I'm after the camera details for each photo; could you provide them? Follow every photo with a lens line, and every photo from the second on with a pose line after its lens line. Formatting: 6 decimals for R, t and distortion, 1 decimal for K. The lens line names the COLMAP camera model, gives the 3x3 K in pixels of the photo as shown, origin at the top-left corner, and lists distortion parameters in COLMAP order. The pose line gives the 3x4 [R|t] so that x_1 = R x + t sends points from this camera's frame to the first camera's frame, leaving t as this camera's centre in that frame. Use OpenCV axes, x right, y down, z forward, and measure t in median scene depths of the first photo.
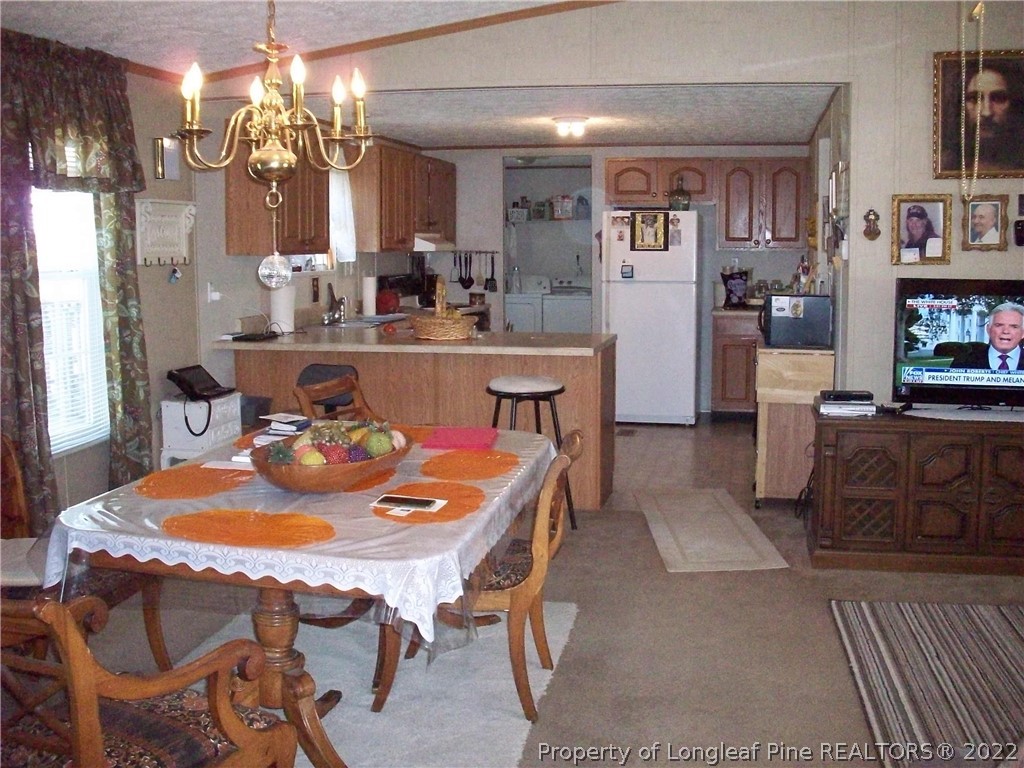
lens RADIAL K [[1094.3, 0, 512.0], [0, 1094.3, 384.0], [0, 0, 1]] dist [-0.207842, 0.008009]
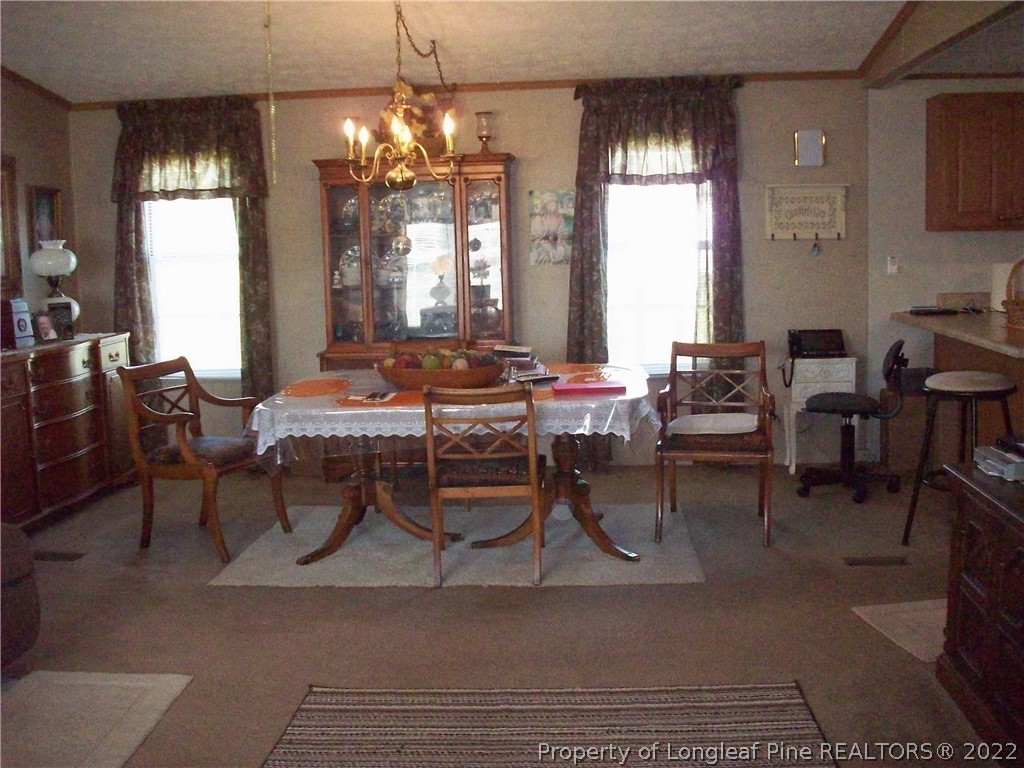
lens RADIAL K [[1094.3, 0, 512.0], [0, 1094.3, 384.0], [0, 0, 1]] dist [-0.207842, 0.008009]
pose [[0.108852, 0.117116, -0.987135, 0.938733], [-0.095511, 0.989673, 0.106885, -0.056565], [0.989459, 0.082647, 0.118914, 0.634967]]
